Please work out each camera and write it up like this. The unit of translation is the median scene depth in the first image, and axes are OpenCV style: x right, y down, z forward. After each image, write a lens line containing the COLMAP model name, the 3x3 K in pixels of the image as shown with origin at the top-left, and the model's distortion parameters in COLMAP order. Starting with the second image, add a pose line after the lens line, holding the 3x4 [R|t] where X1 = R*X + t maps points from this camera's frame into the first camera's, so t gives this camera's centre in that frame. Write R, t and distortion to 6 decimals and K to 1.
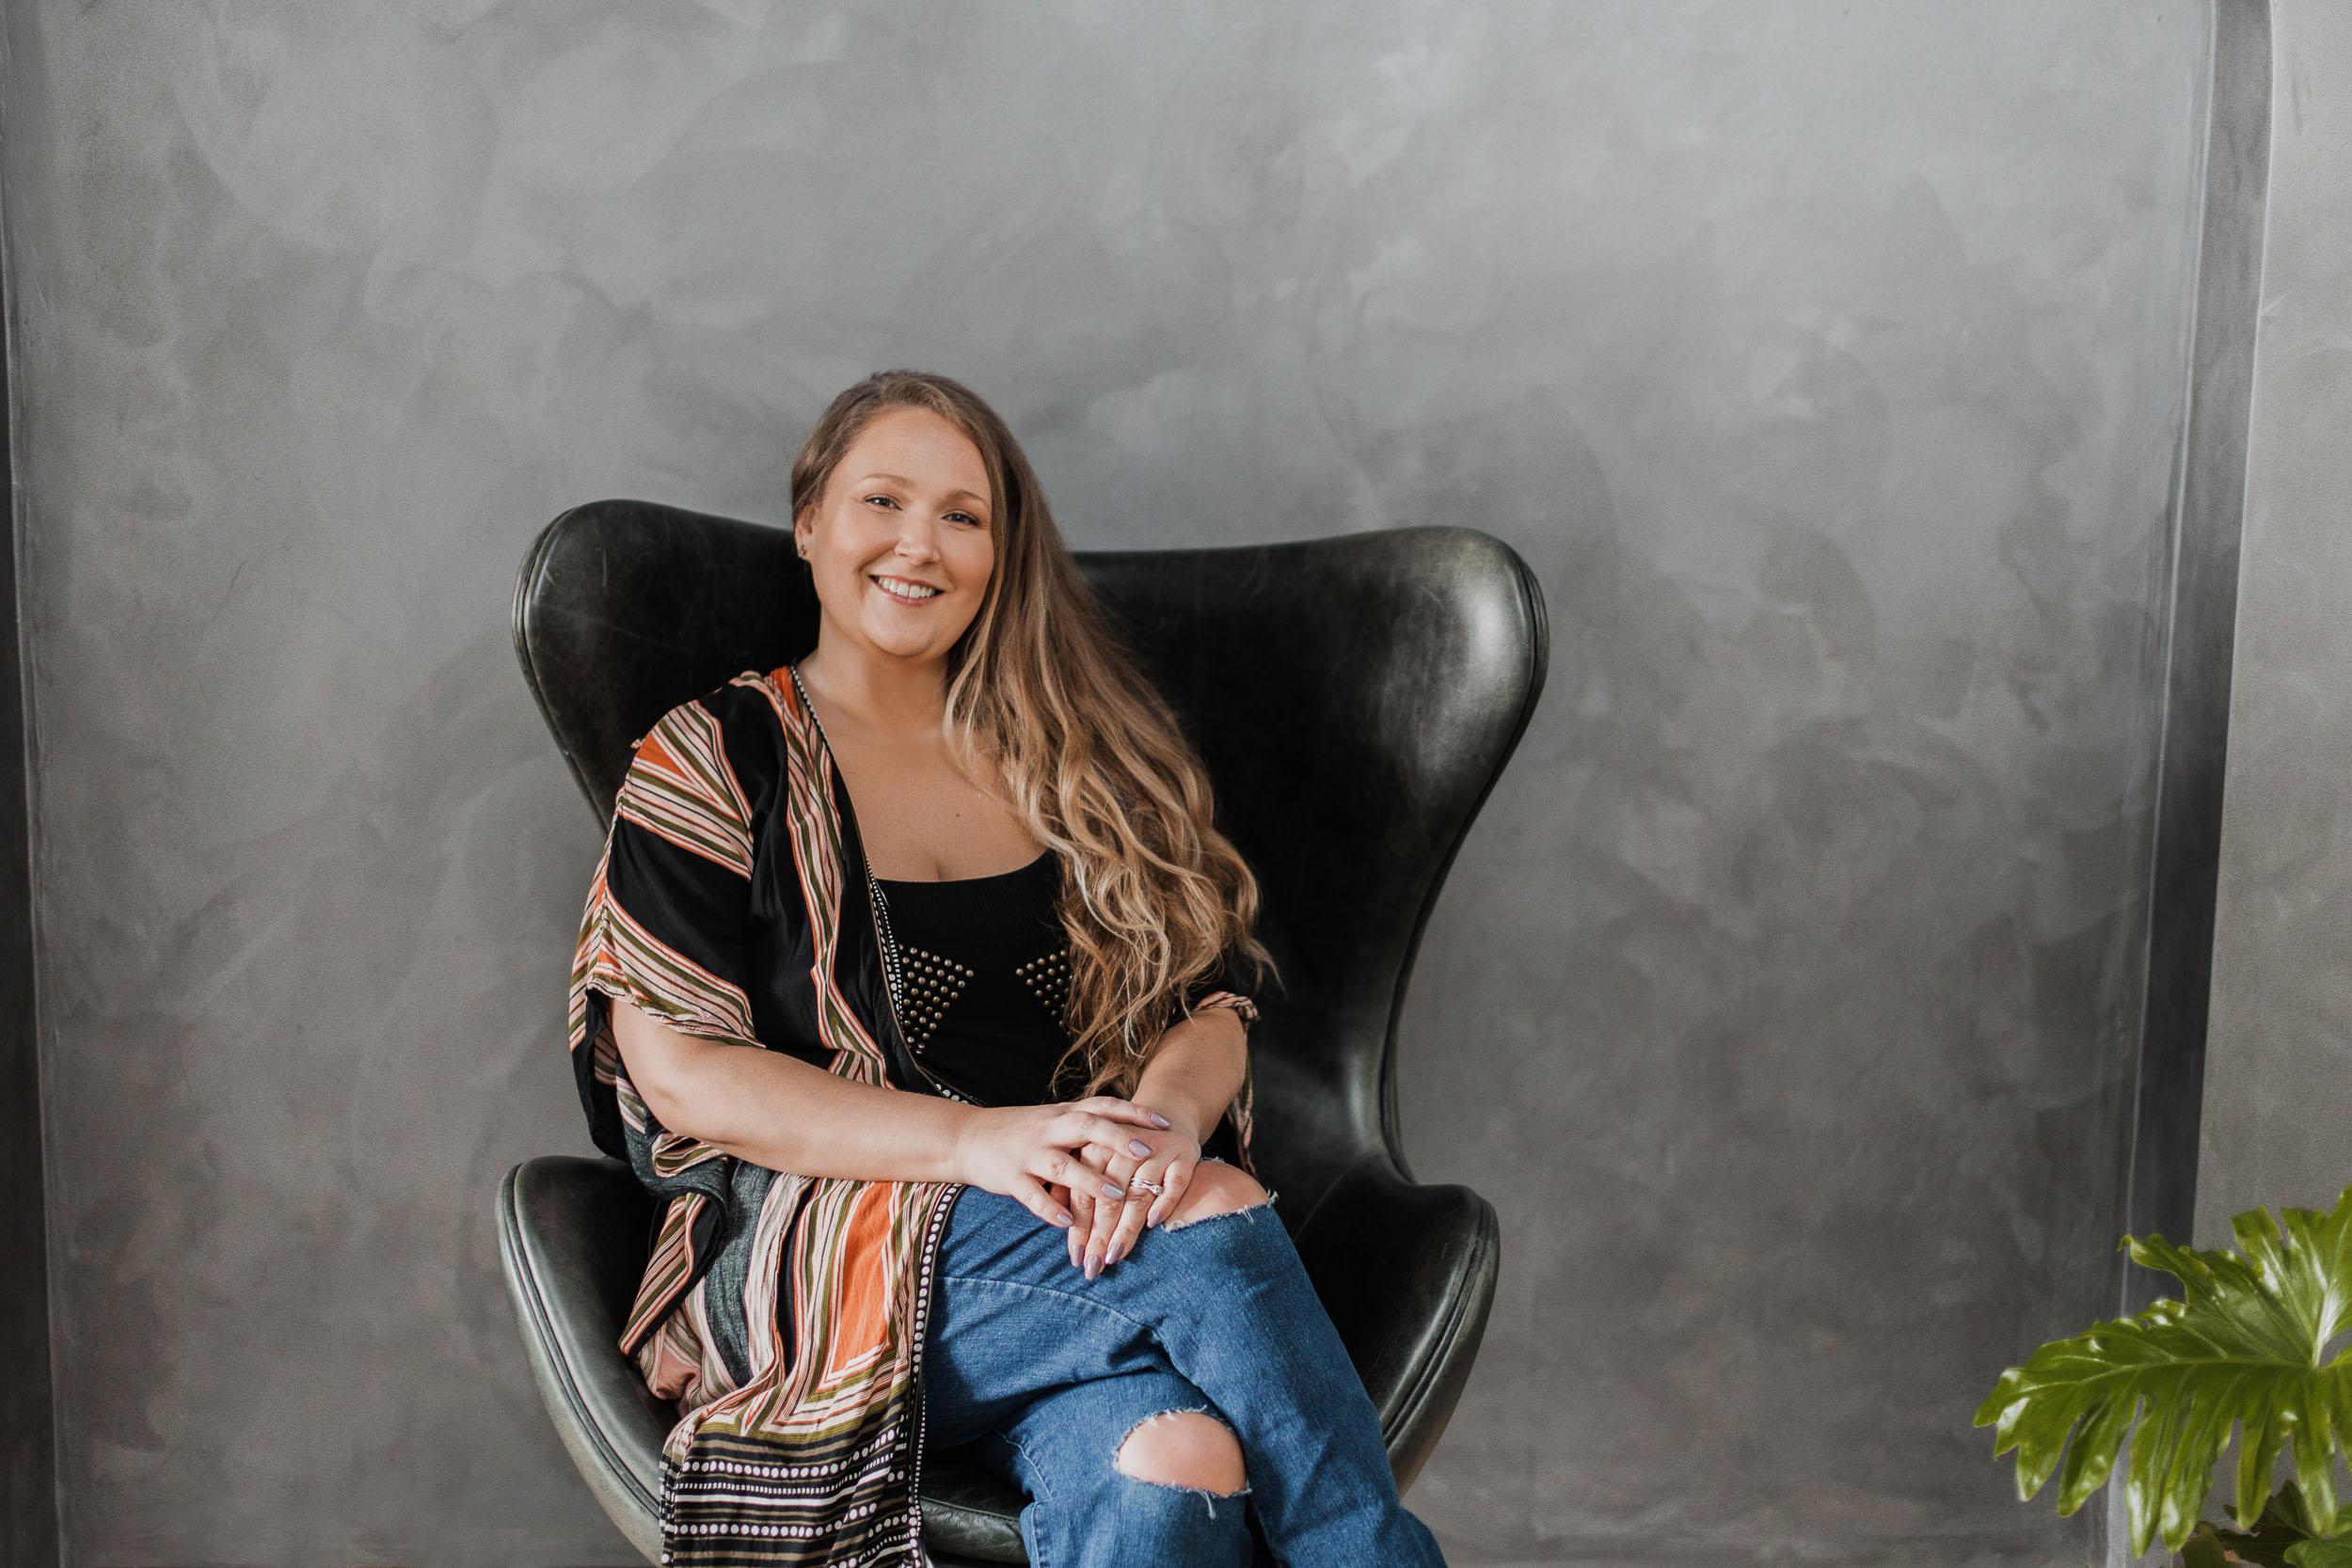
lens RADIAL K [[3404.5, 0, 1176.0], [0, 3404.5, 784.0], [0, 0, 1]] dist [-0.016292, 0.148315]
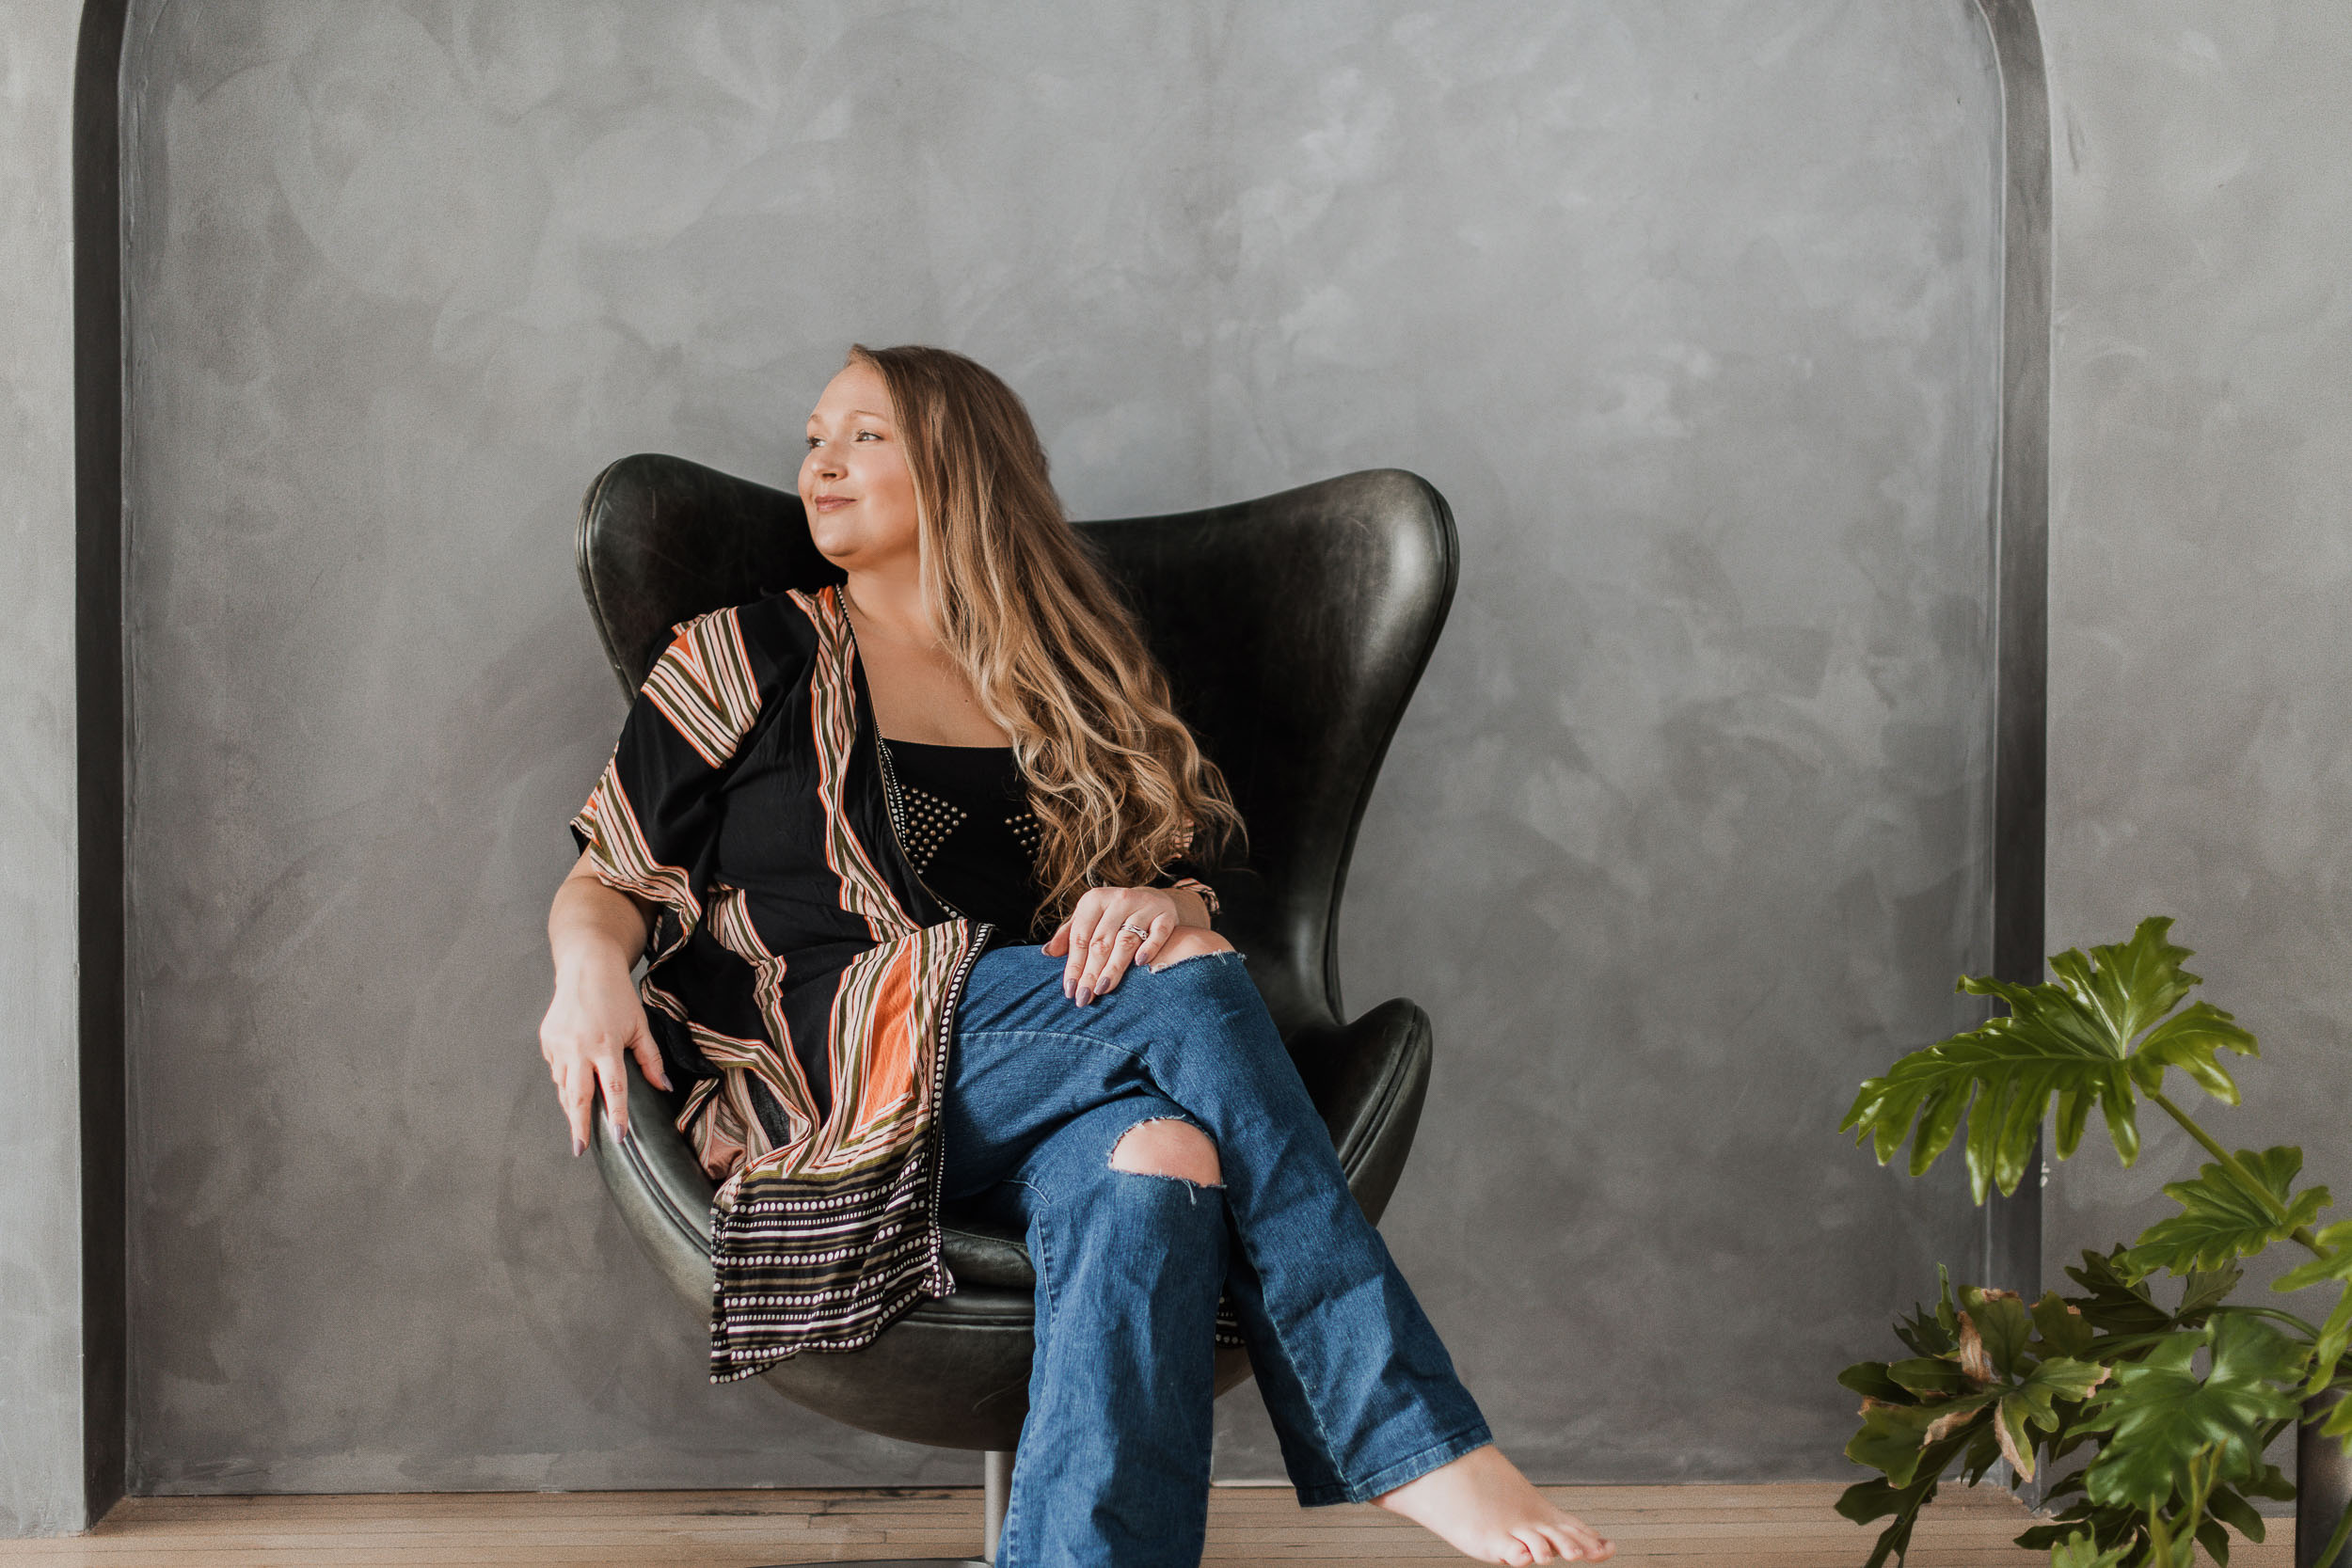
lens RADIAL K [[3404.5, 0, 1176.0], [0, 3404.5, 784.0], [0, 0, 1]] dist [-0.016292, 0.148315]
pose [[0.999555, -0.013479, 0.026601, -0.018299], [0.017260, 0.988920, -0.147444, 0.182894], [-0.024319, 0.147838, 0.988713, -0.131298]]
